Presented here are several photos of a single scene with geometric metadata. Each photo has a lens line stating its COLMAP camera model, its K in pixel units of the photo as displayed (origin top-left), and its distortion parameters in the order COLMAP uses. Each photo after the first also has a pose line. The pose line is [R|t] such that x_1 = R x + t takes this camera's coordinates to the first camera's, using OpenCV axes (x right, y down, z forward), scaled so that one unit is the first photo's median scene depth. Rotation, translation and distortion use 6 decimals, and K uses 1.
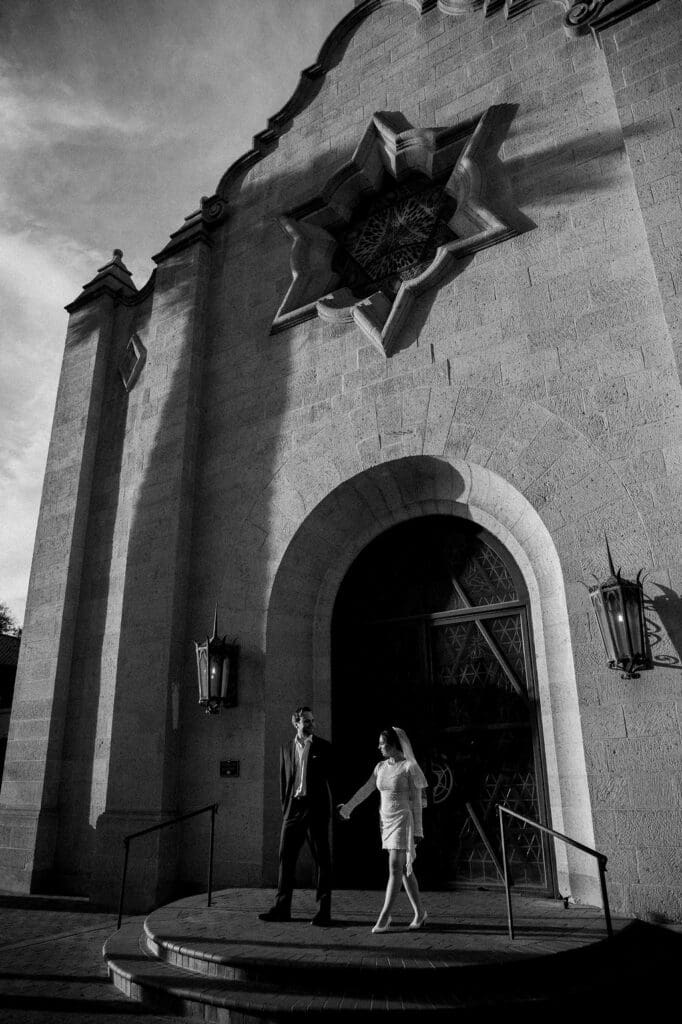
lens RADIAL K [[694.6, 0, 341.0], [0, 694.6, 512.0], [0, 0, 1]] dist [-0.092851, 0.060115]
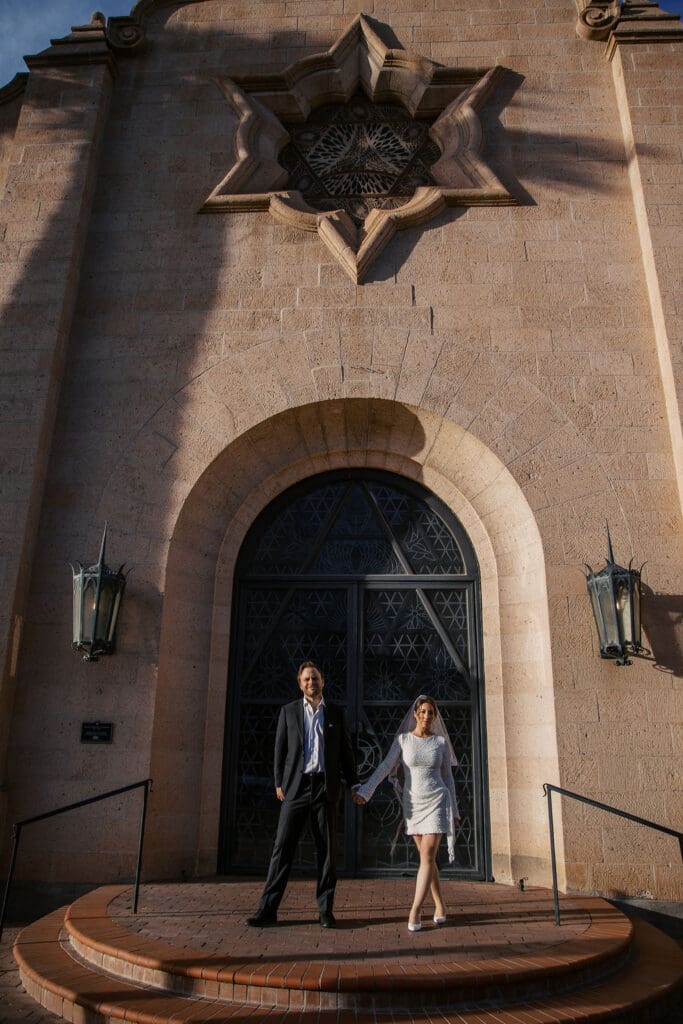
lens RADIAL K [[716.5, 0, 341.5], [0, 716.5, 512.0], [0, 0, 1]] dist [-0.094135, 0.064057]
pose [[0.872466, 0.186409, 0.451725, -0.324278], [-0.202874, 0.979129, -0.012214, 0.082205], [-0.444574, -0.080987, 0.892074, 0.182703]]
